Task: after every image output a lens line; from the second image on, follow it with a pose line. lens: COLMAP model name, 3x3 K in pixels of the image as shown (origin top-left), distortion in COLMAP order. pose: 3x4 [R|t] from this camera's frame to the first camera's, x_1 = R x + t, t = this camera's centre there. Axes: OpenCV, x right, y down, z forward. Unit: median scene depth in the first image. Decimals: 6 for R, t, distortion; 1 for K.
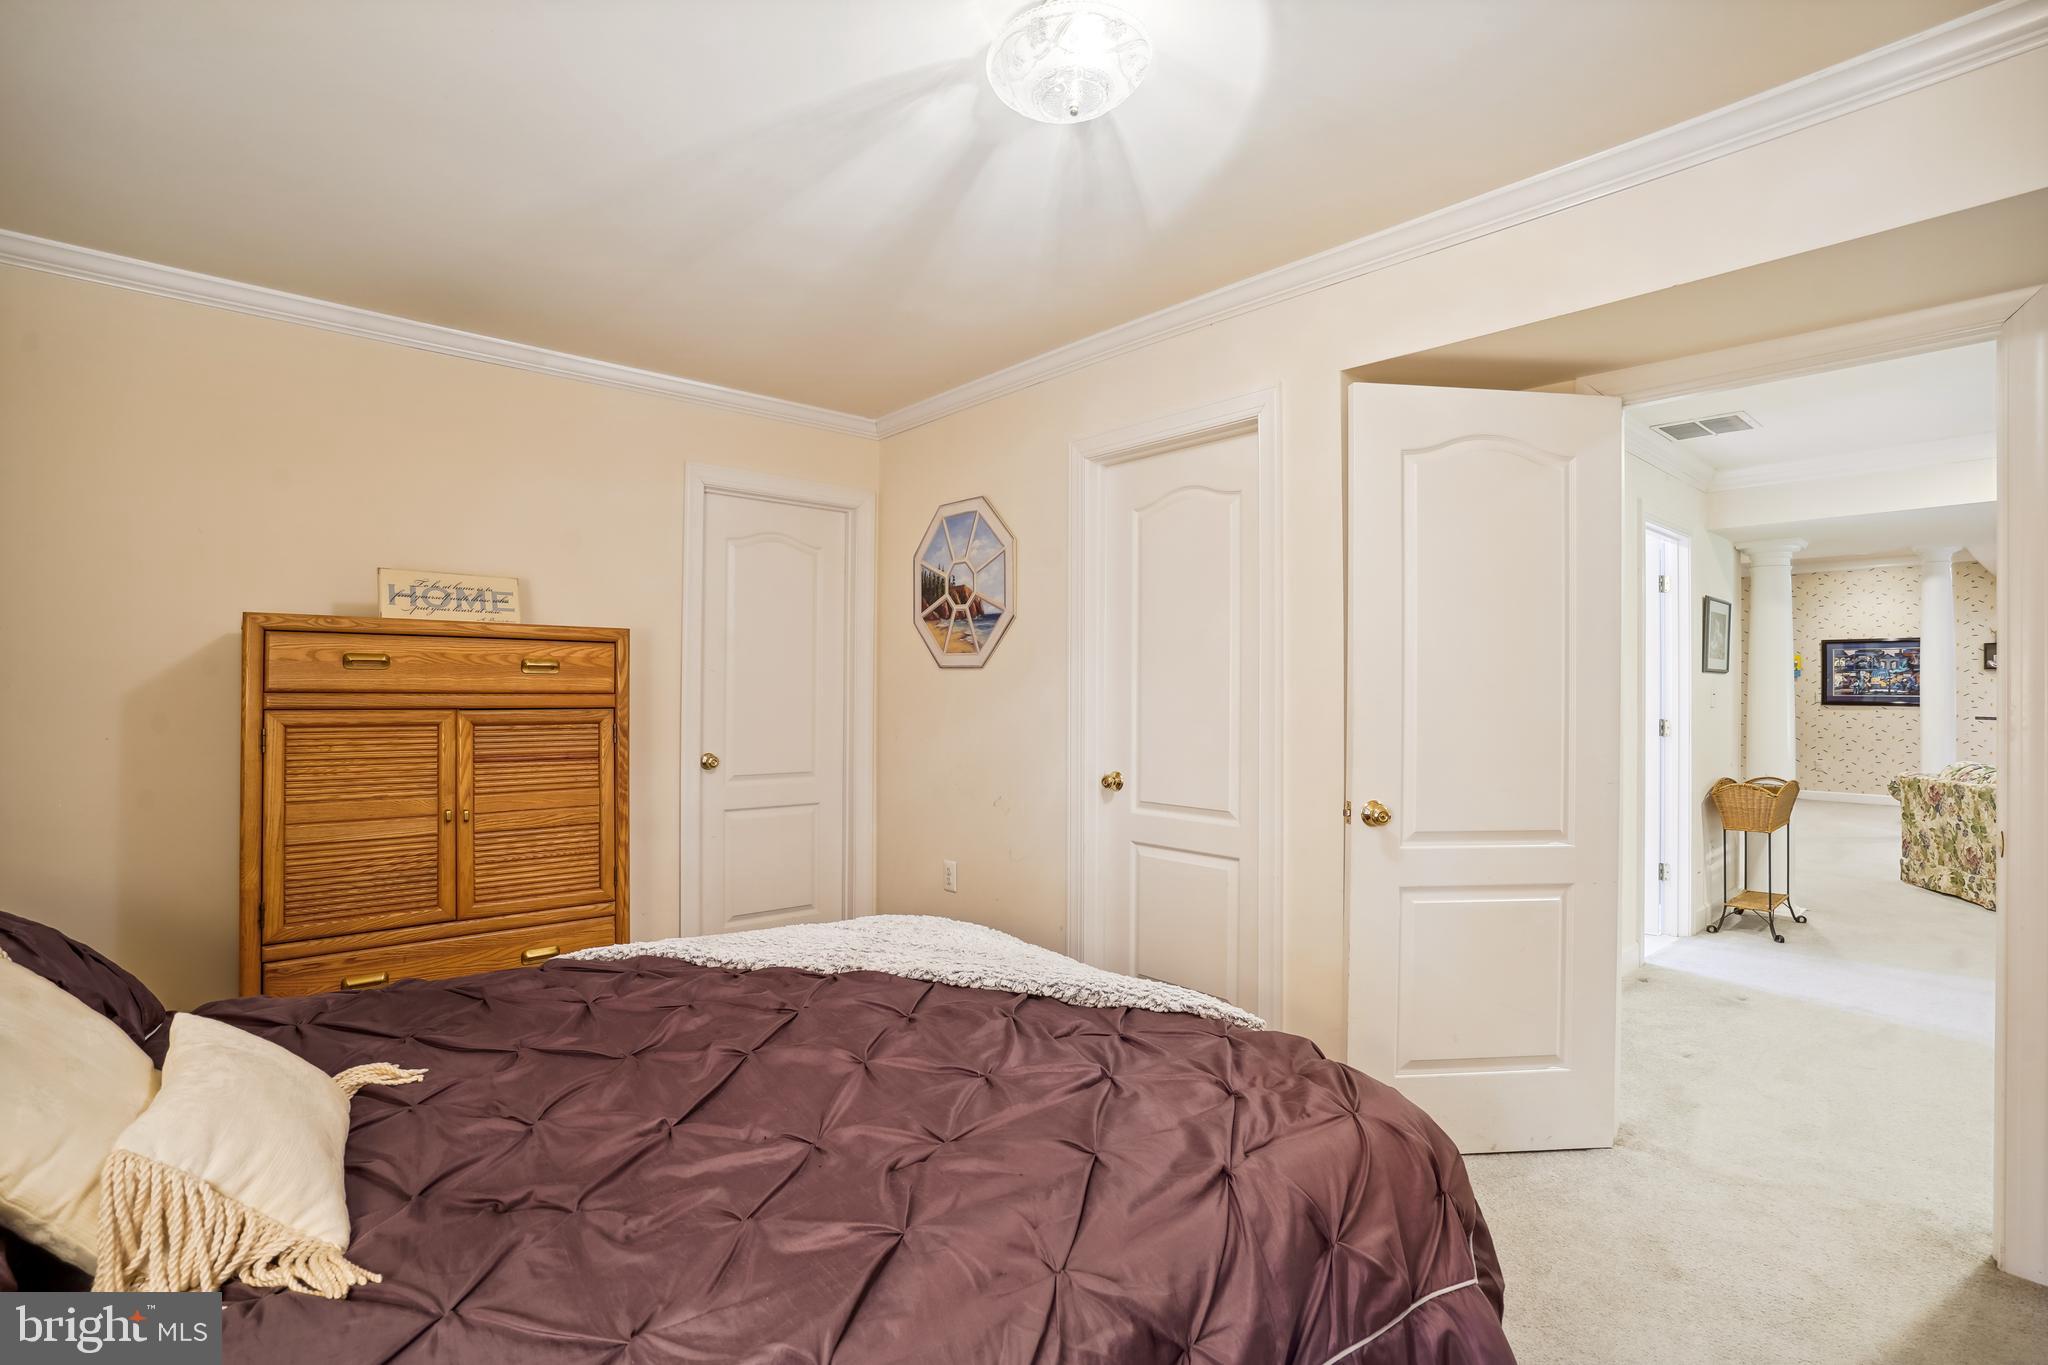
lens RADIAL K [[974.1, 0, 1028.8], [0, 974.1, 695.1], [0, 0, 1]] dist [-0.019058, 0.000137]
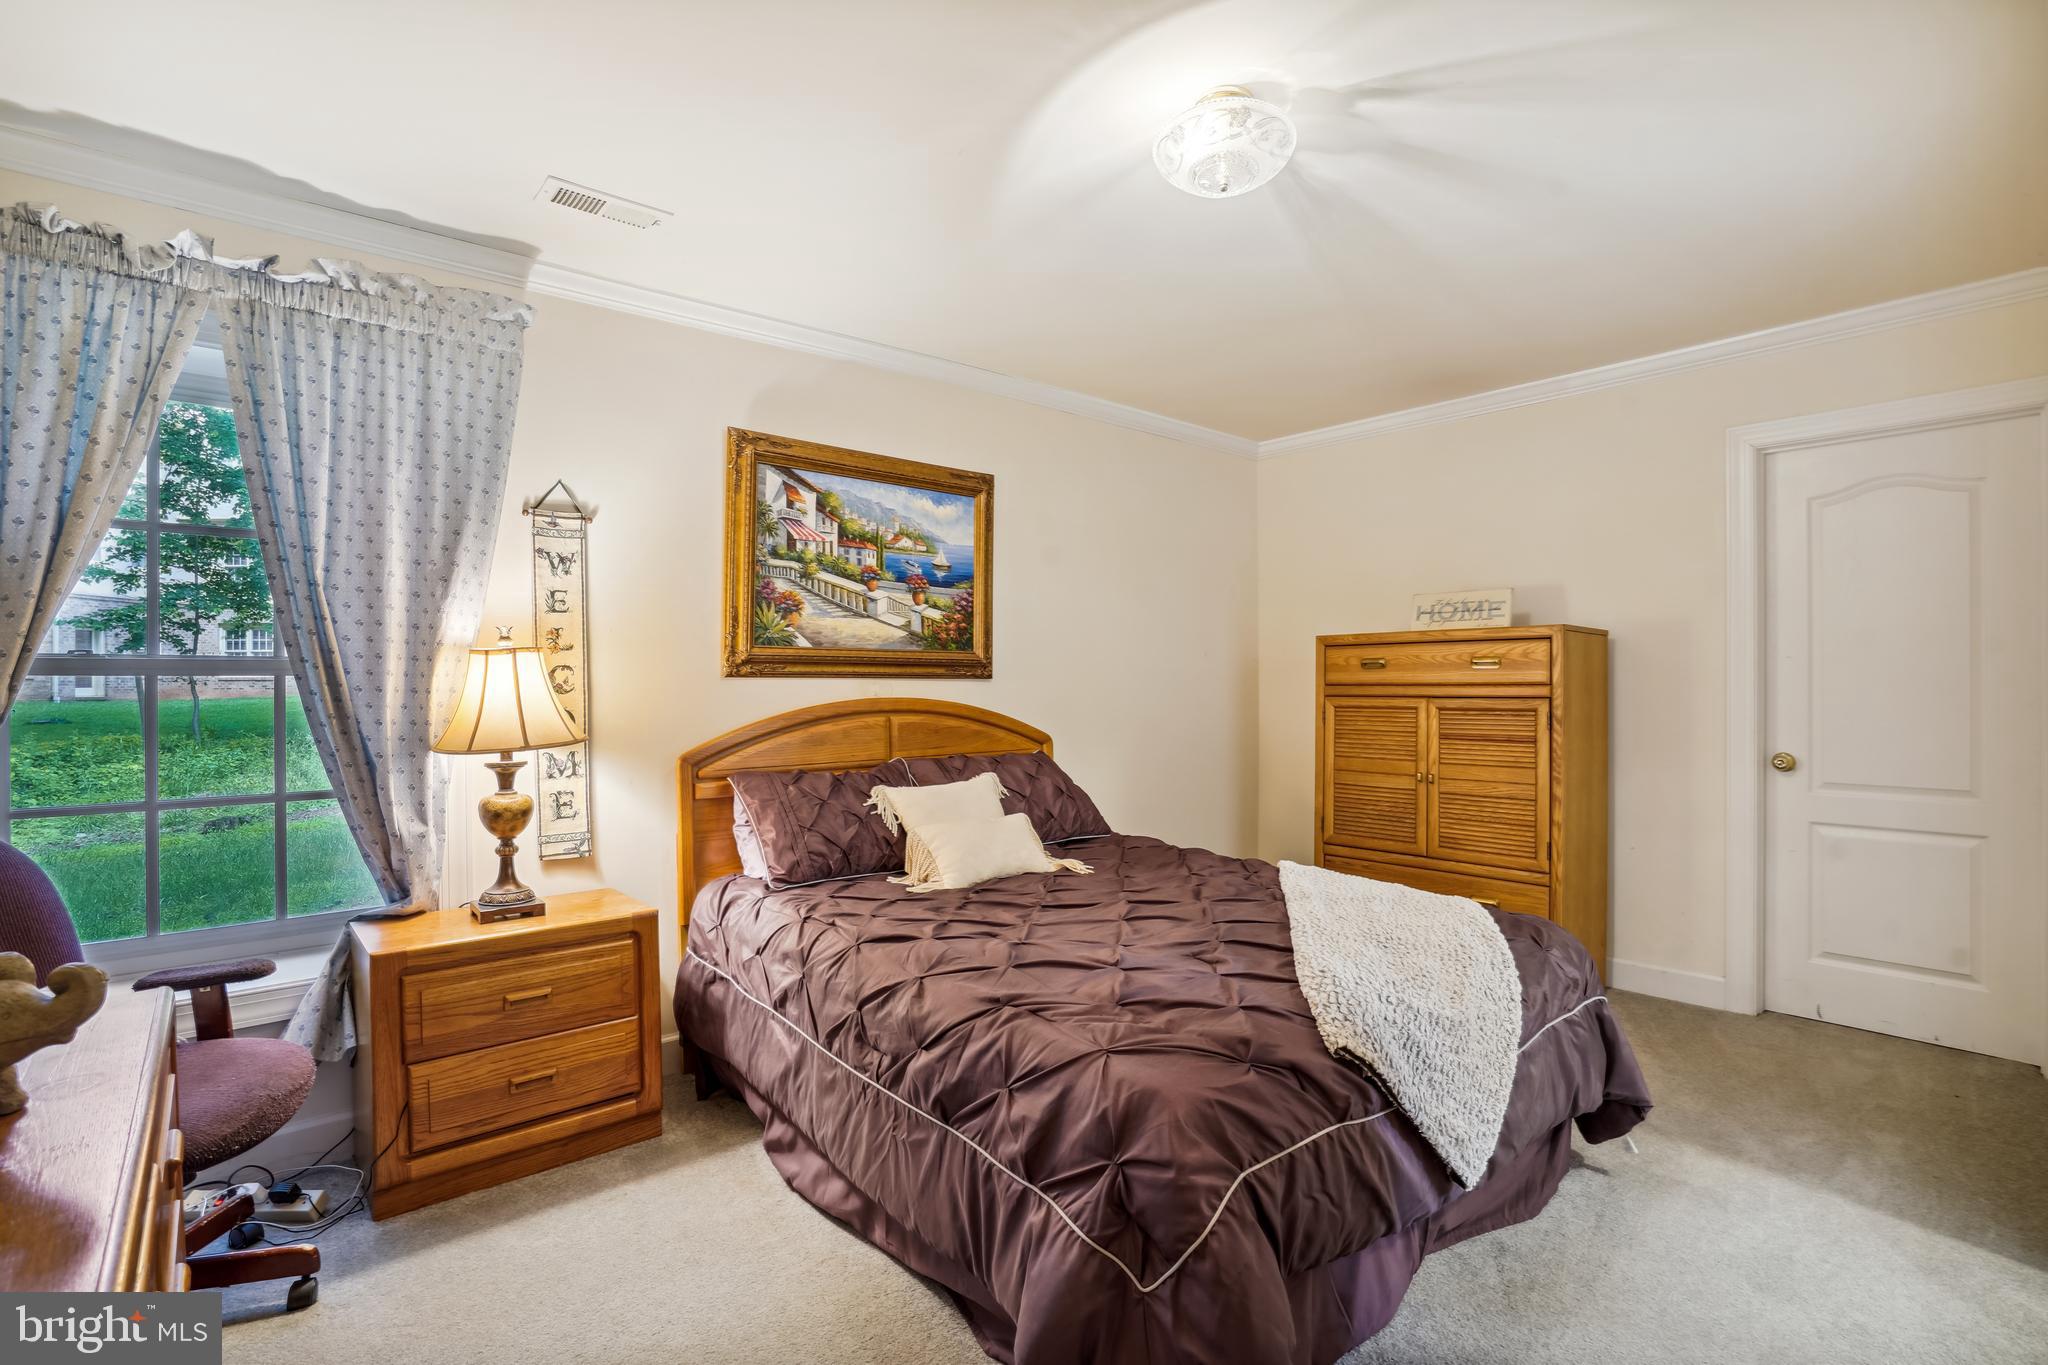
lens RADIAL K [[974.1, 0, 1025.0], [0, 974.1, 685.4], [0, 0, 1]] dist [-0.019058, 0.000137]
pose [[-0.022036, -0.003949, -0.999749, 0.736873], [0.004473, 0.999982, -0.004049, 0.001145], [0.999747, -0.004561, -0.022018, 0.472357]]
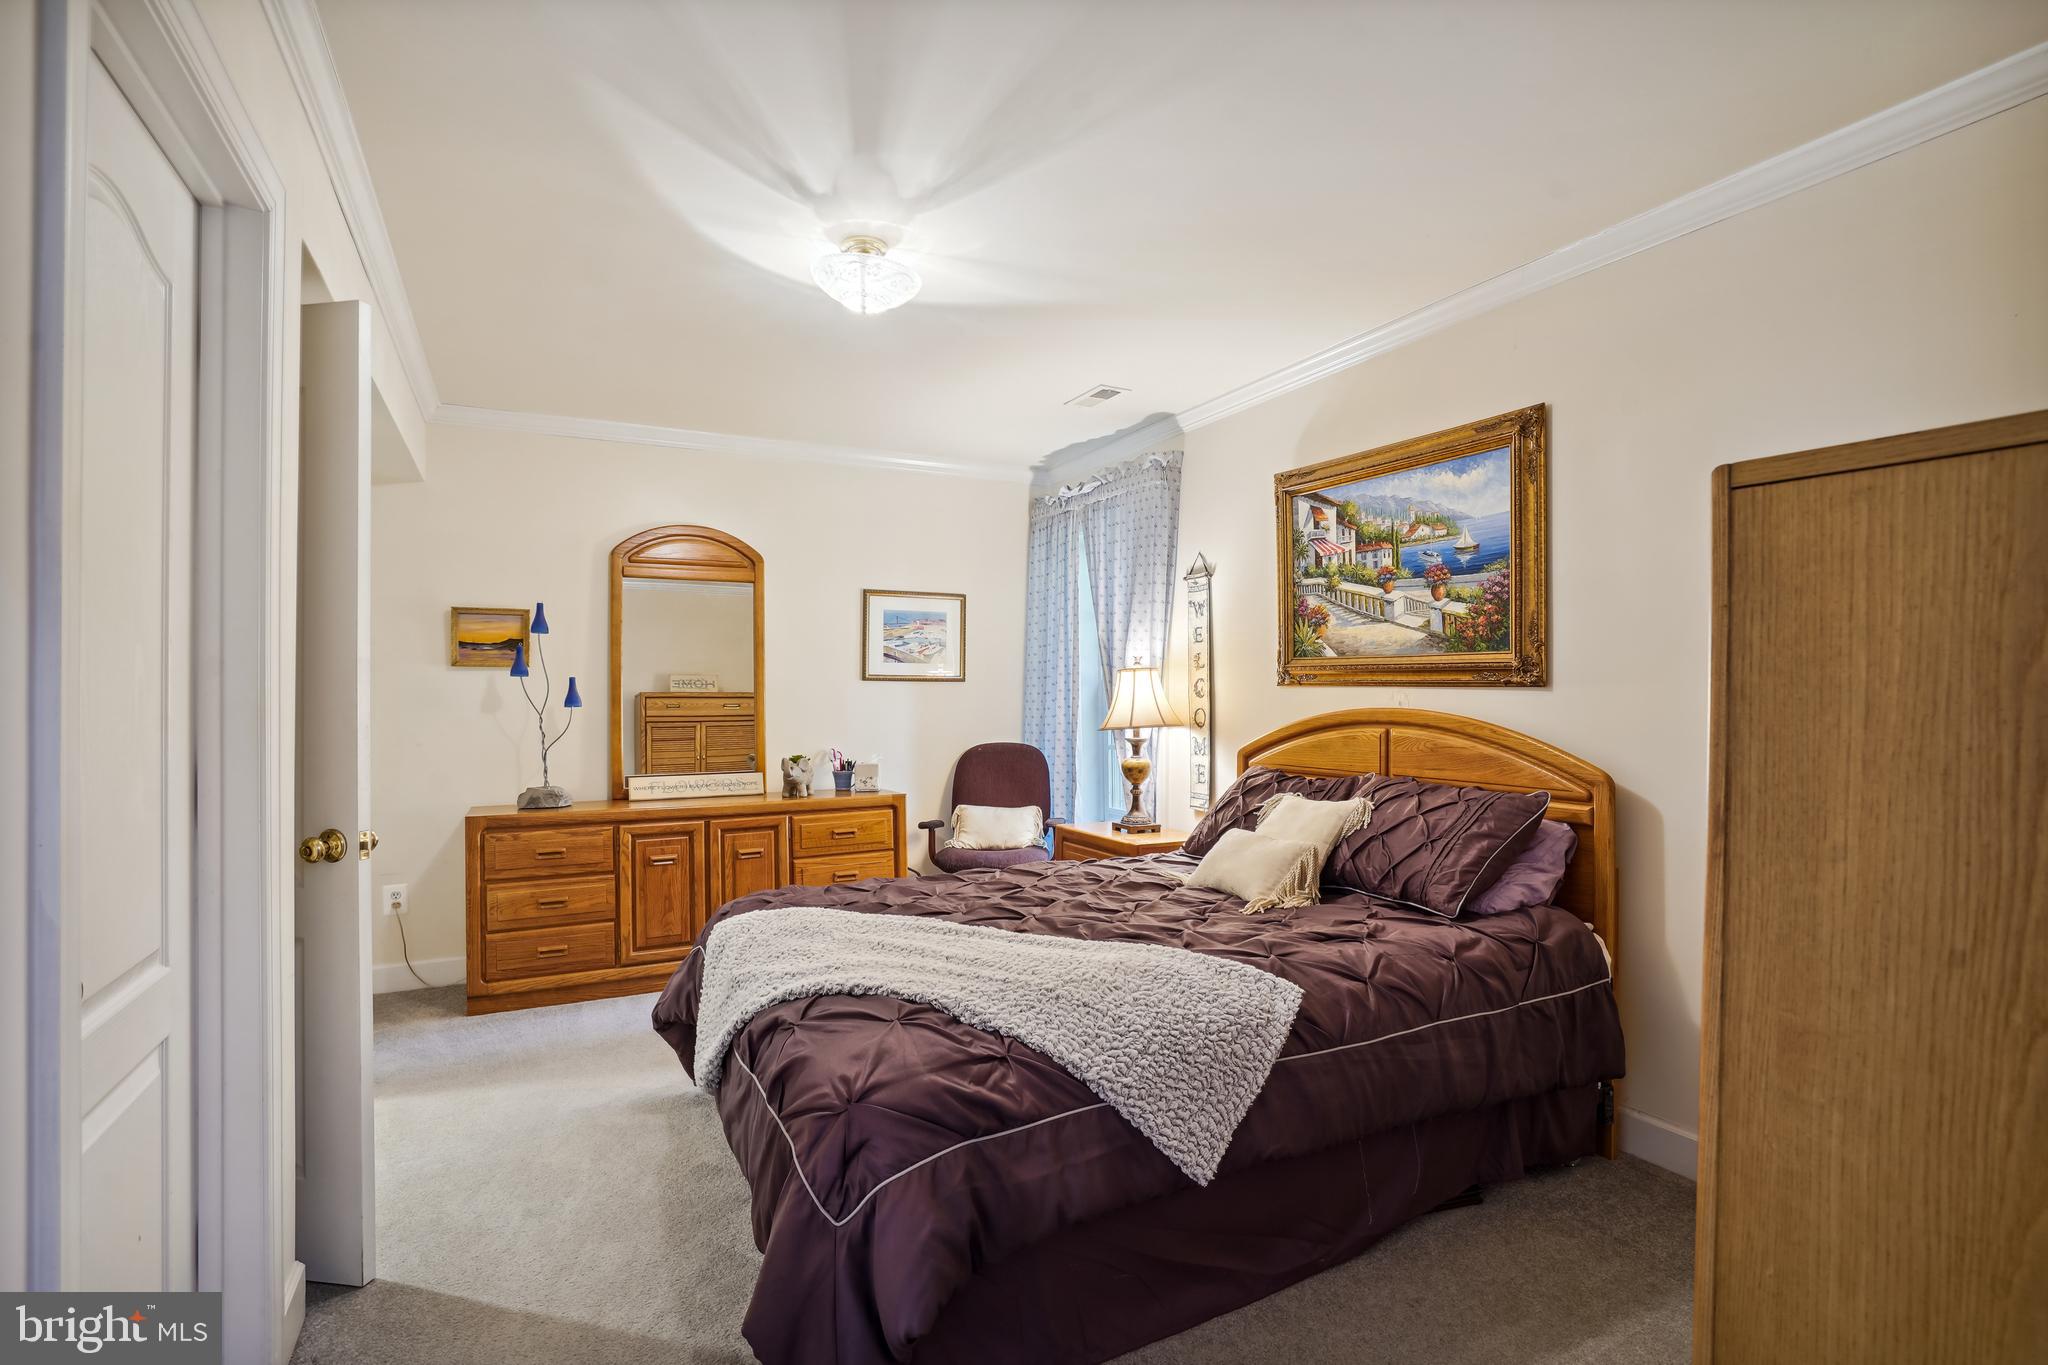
lens RADIAL K [[974.1, 0, 1026.1], [0, 974.1, 685.1], [0, 0, 1]] dist [-0.019058, 0.000137]
pose [[-0.970265, -0.010331, 0.241824, -0.346349], [-0.012053, 0.999911, -0.005642, -0.004113], [-0.241745, -0.008389, -0.970304, 1.456757]]
